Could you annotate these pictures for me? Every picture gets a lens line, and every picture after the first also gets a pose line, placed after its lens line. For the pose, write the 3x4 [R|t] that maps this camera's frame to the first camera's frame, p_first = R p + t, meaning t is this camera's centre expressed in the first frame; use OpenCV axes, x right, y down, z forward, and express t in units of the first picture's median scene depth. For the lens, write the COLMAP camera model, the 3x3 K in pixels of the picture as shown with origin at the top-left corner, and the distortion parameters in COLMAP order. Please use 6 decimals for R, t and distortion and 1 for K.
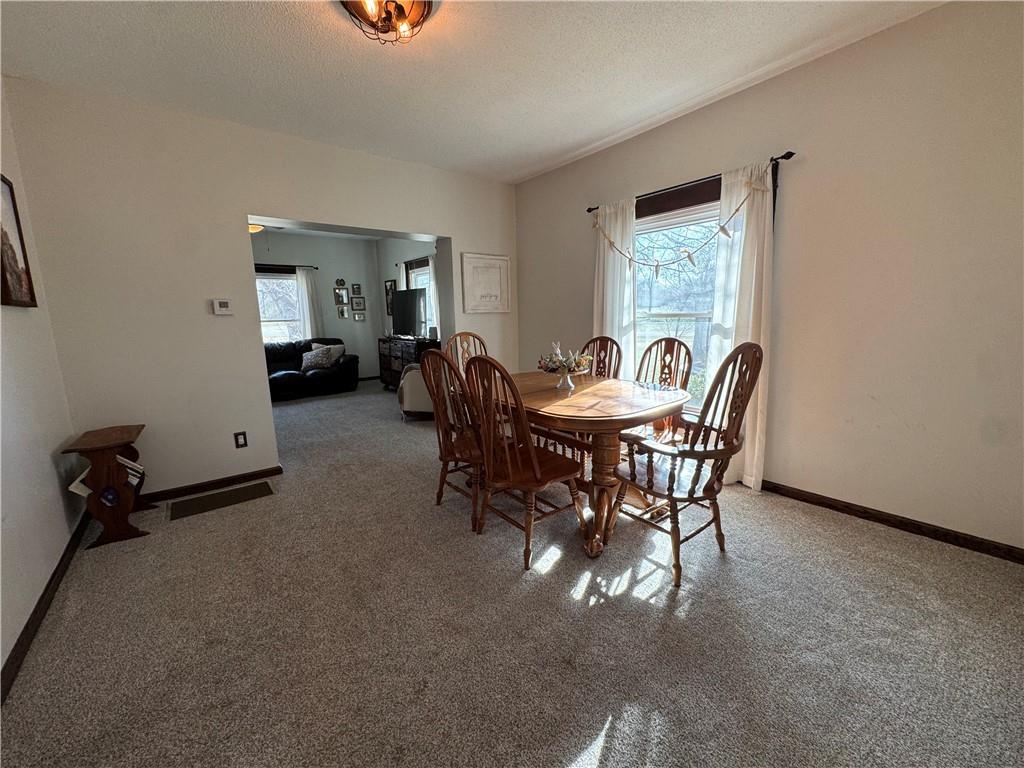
lens RADIAL K [[406.7, 0, 512.0], [0, 406.7, 384.0], [0, 0, 1]] dist [-0.004089, 0.000056]
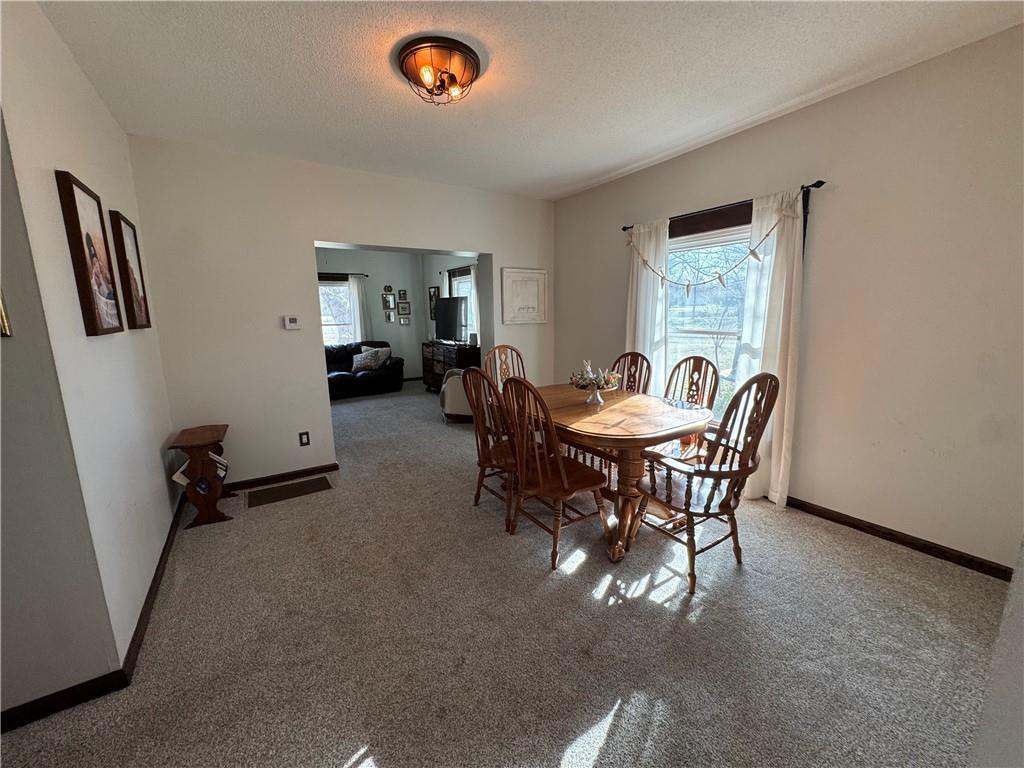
lens RADIAL K [[406.7, 0, 512.0], [0, 406.7, 384.0], [0, 0, 1]] dist [-0.004089, 0.000056]
pose [[0.995544, 0.021558, -0.091796, 0.011527], [-0.020887, 0.999748, 0.008266, -0.047562], [0.091951, -0.006312, 0.995743, -0.095454]]
